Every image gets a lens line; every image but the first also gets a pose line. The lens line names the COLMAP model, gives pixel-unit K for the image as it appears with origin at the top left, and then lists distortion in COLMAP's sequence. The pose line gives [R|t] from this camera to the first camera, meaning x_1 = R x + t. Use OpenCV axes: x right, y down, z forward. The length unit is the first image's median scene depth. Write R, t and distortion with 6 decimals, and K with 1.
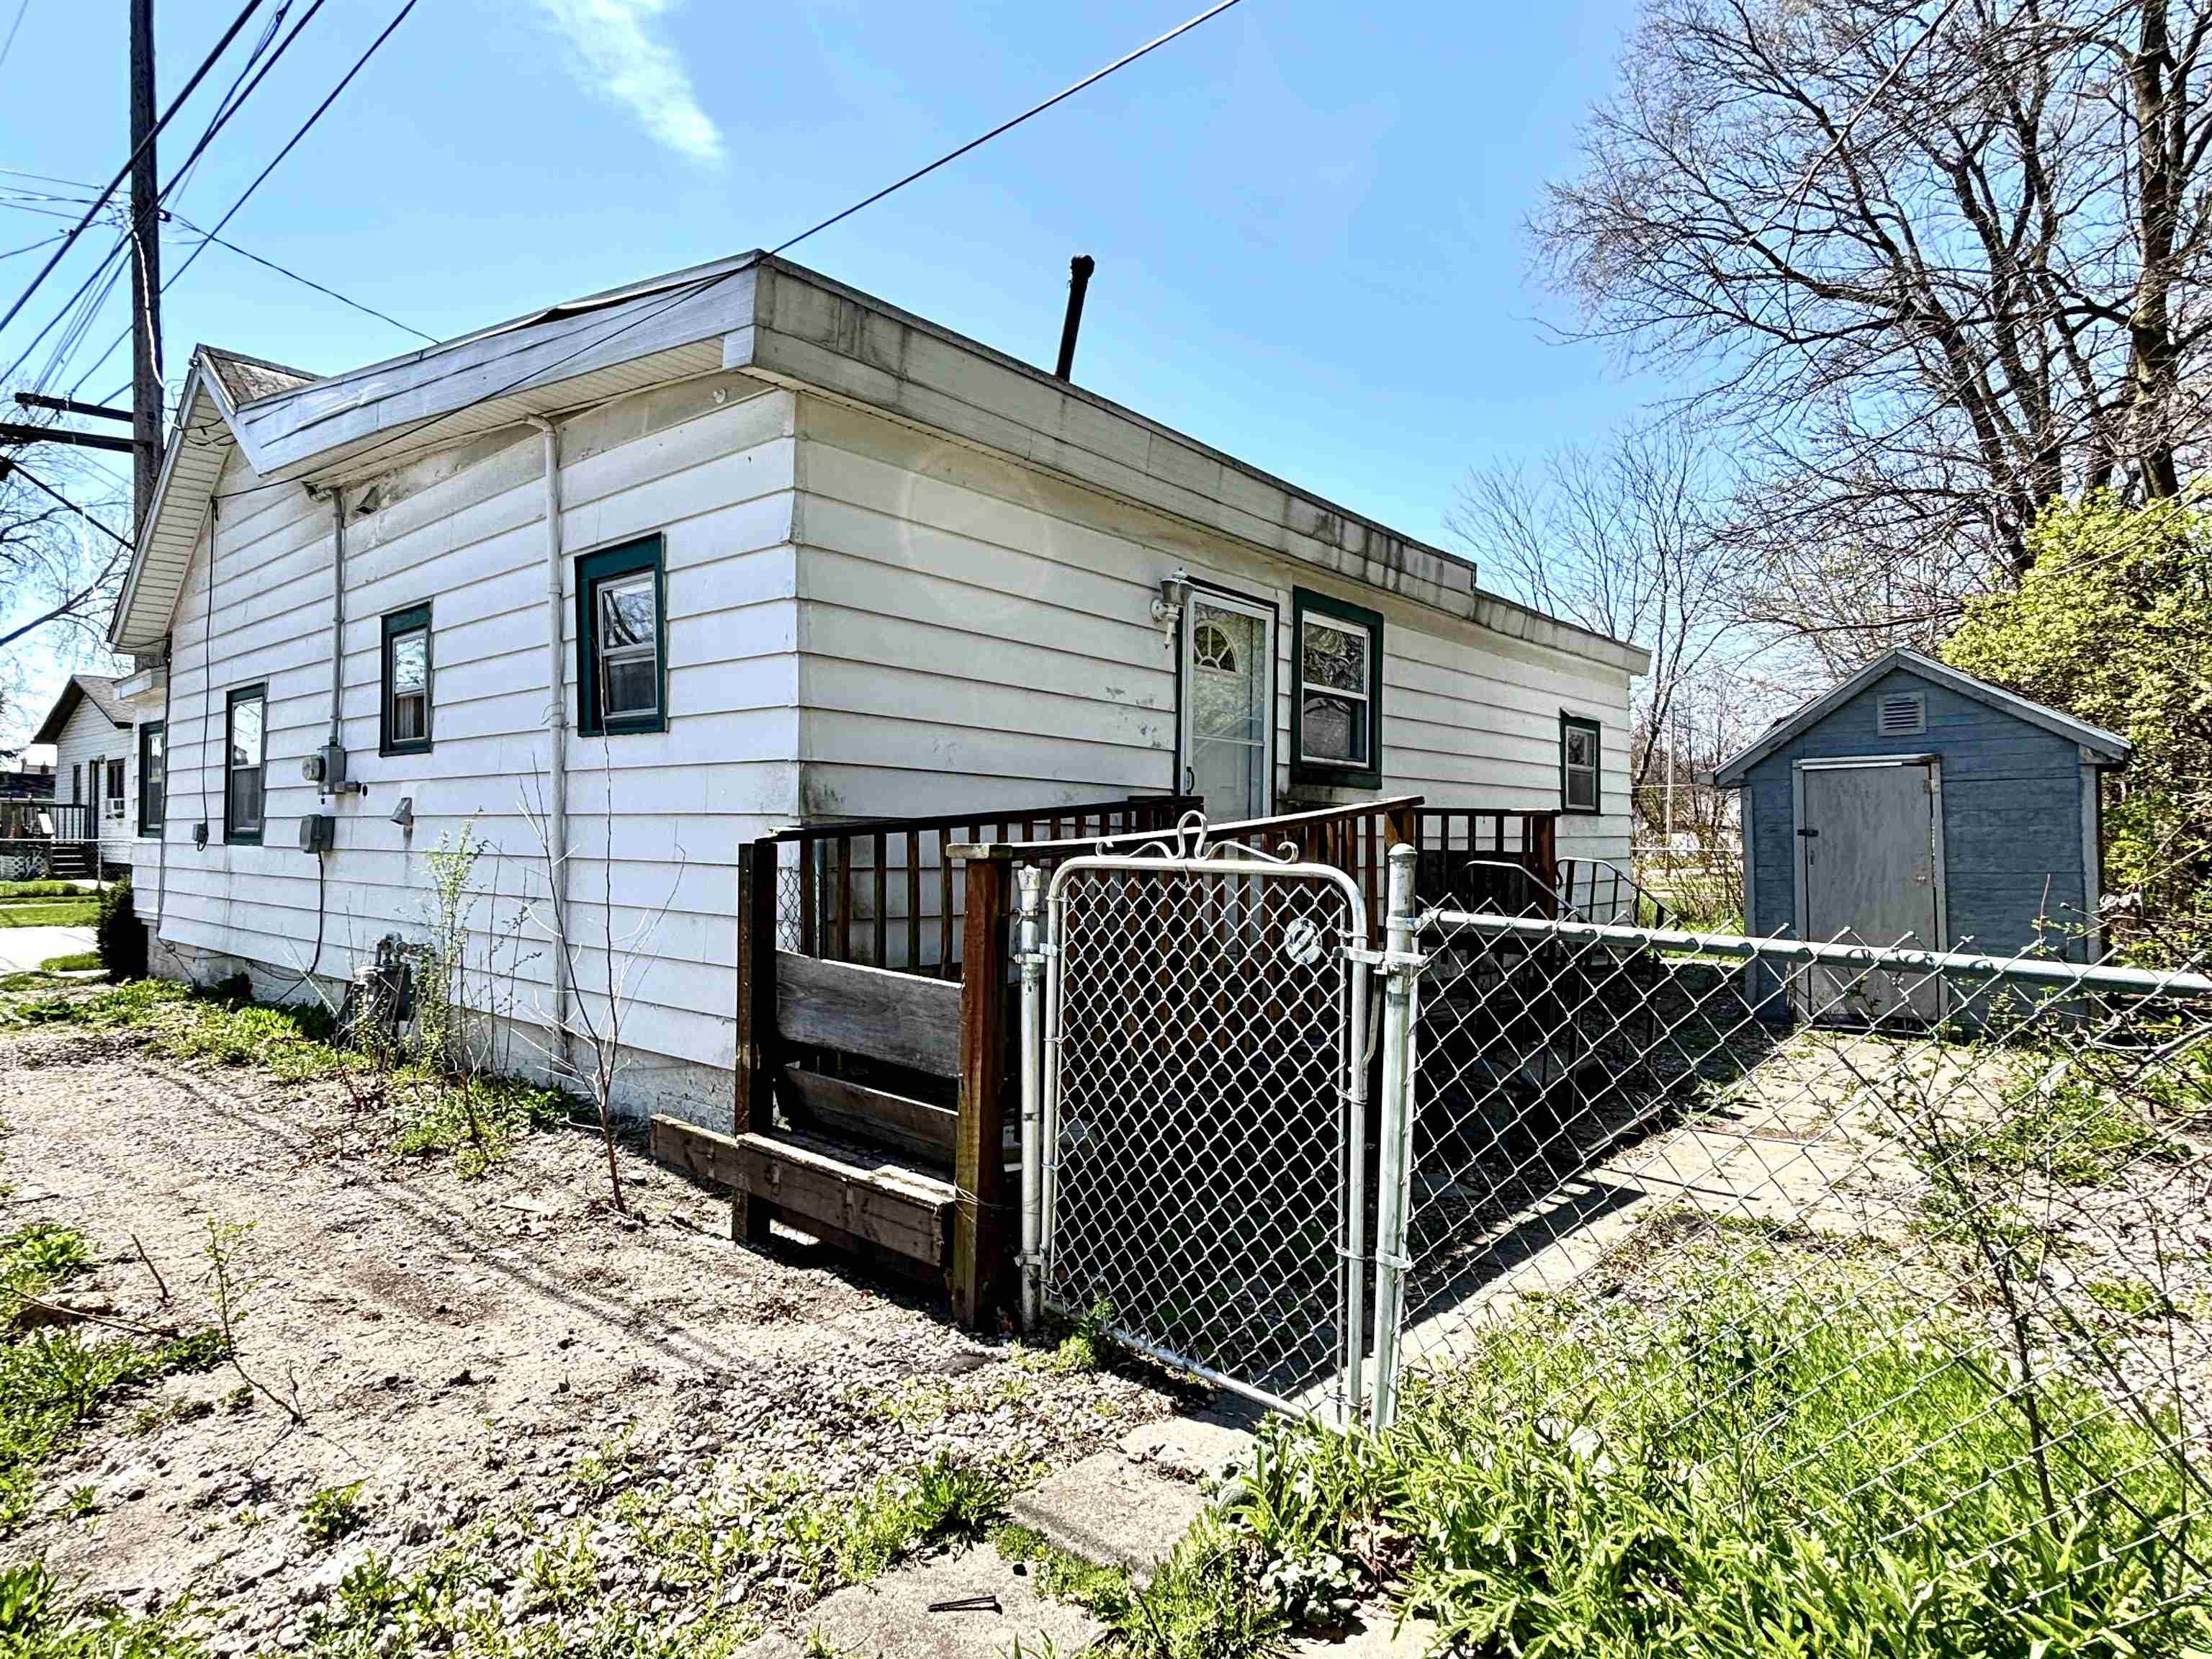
lens RADIAL K [[1184.1, 0, 1107.8], [0, 1184.1, 832.0], [0, 0, 1]] dist [0.003018, 0.000174]
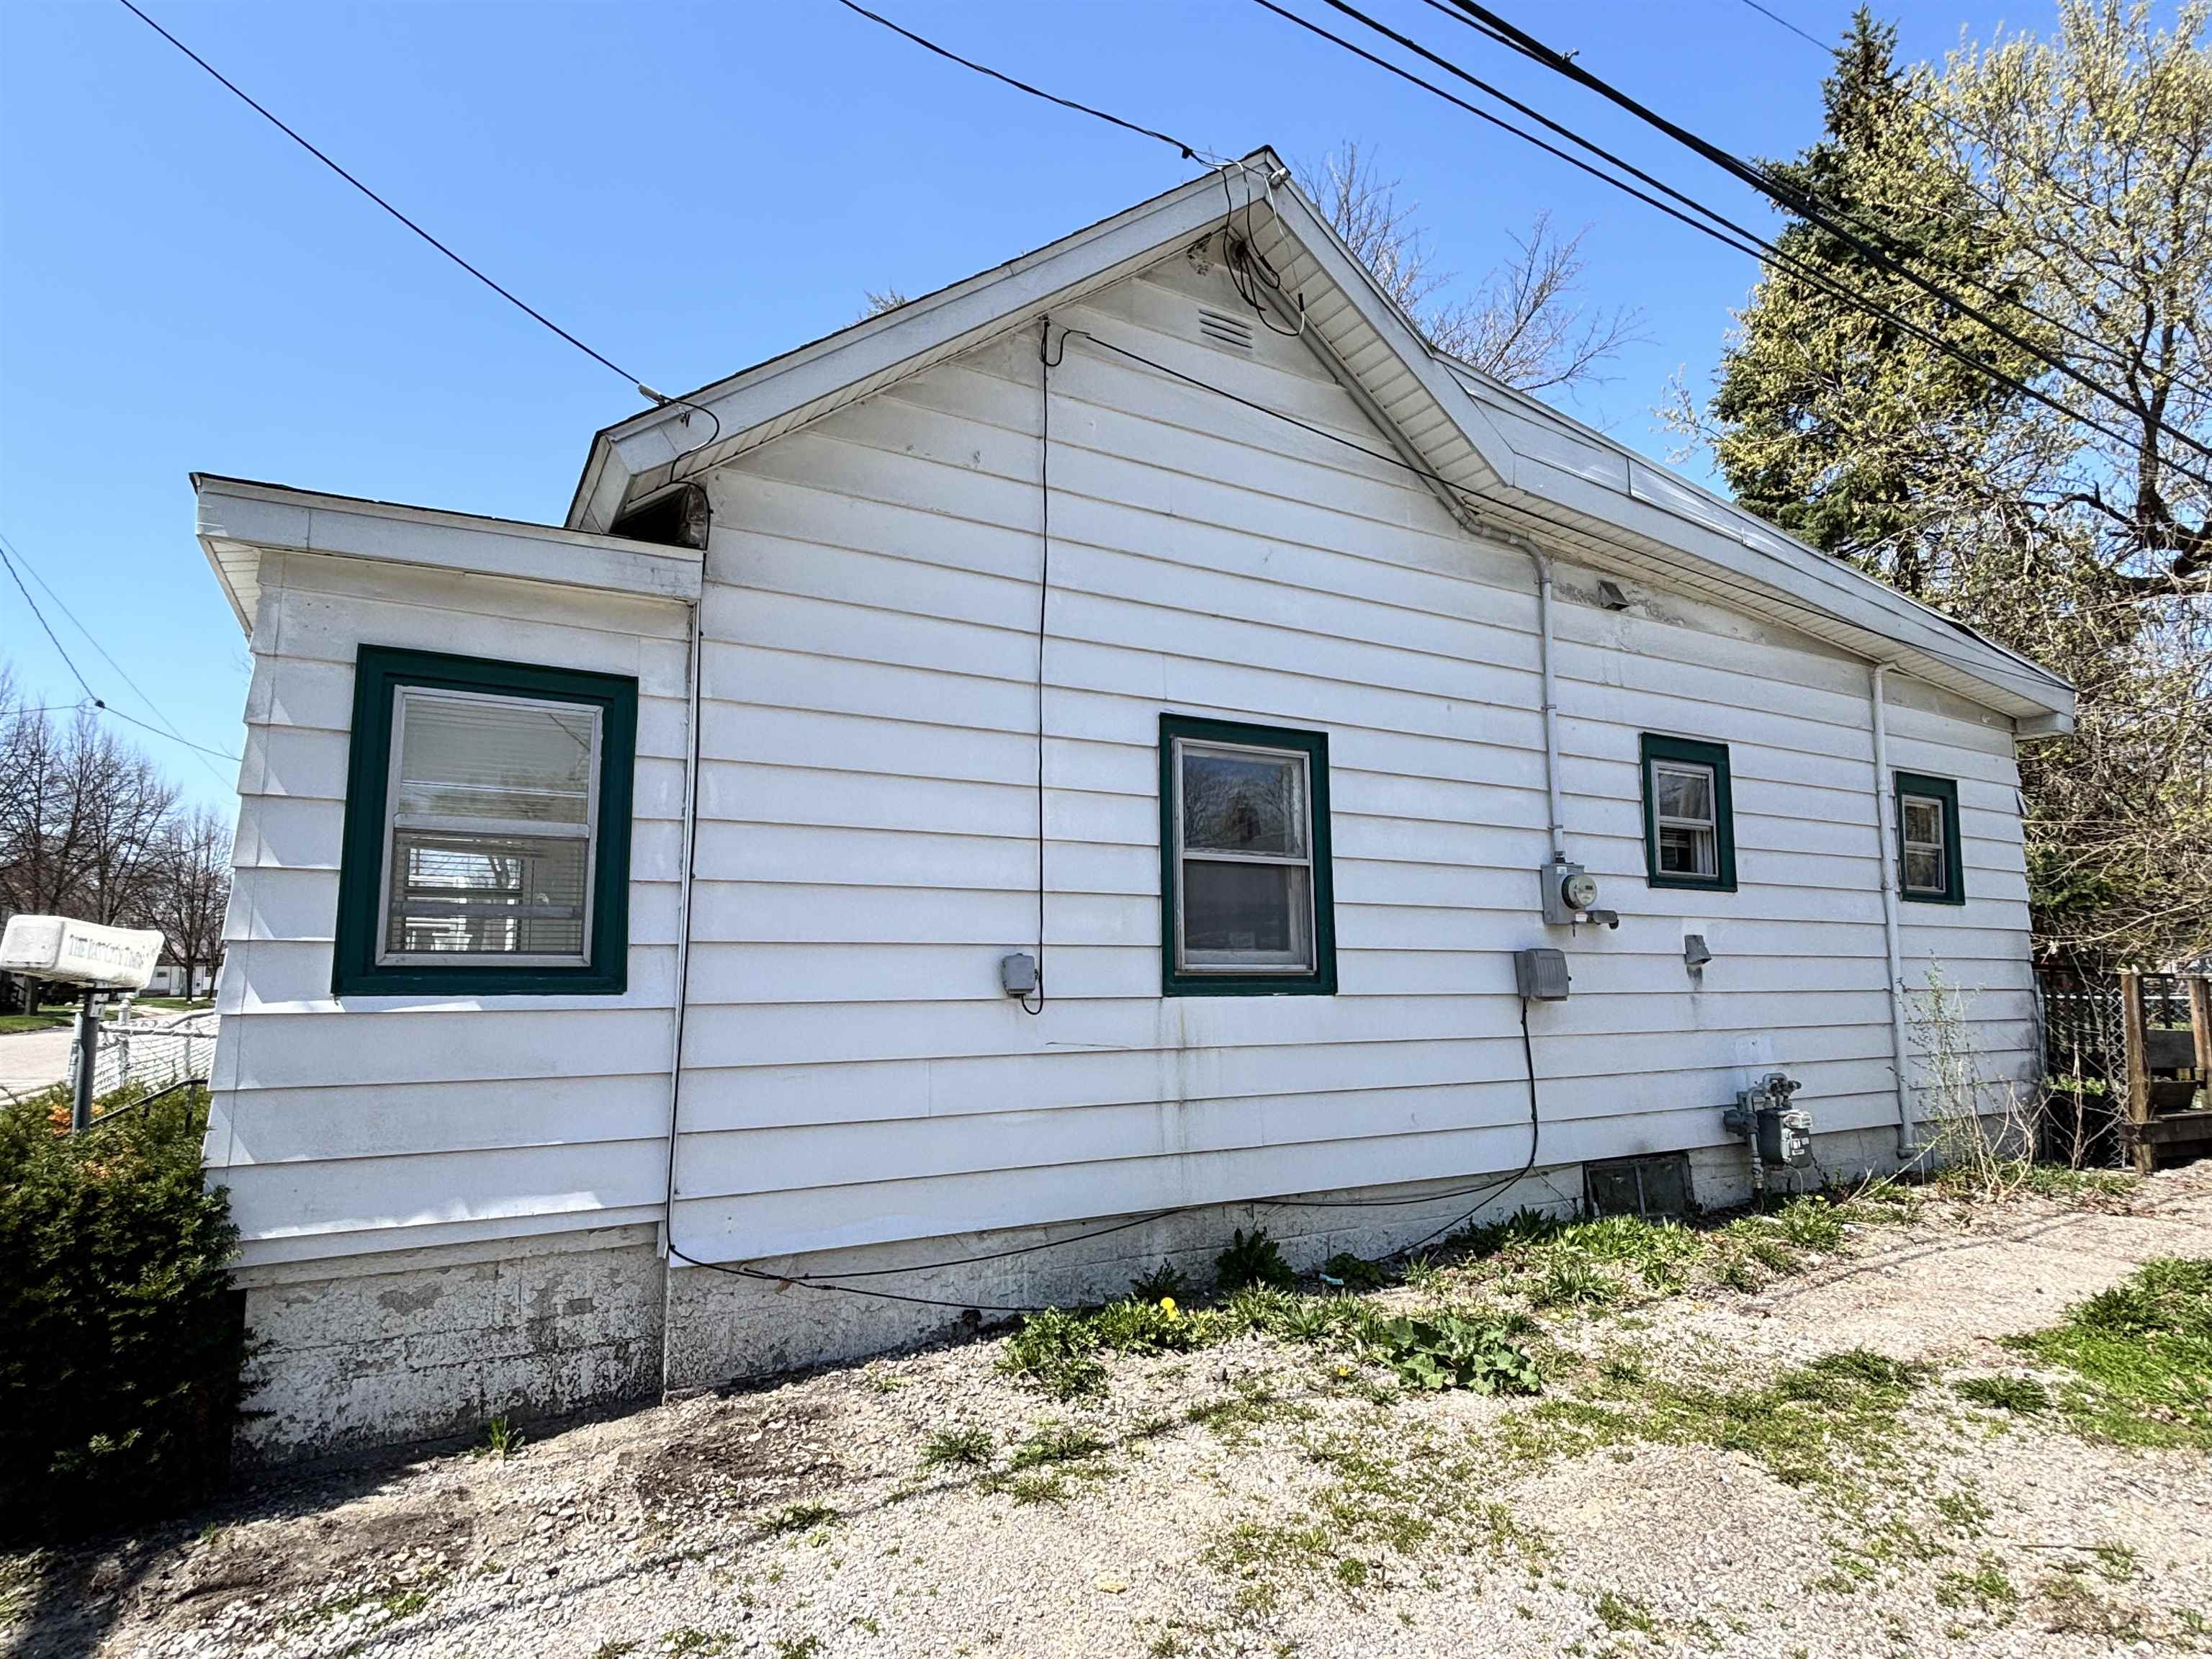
lens RADIAL K [[1184.1, 0, 1106.0], [0, 1184.1, 826.7], [0, 0, 1]] dist [0.003018, 0.000174]
pose [[0.354270, 0.096173, 0.930185, -1.634767], [-0.007527, 0.994959, -0.100003, -0.016238], [-0.935113, 0.028427, 0.353208, 1.088528]]
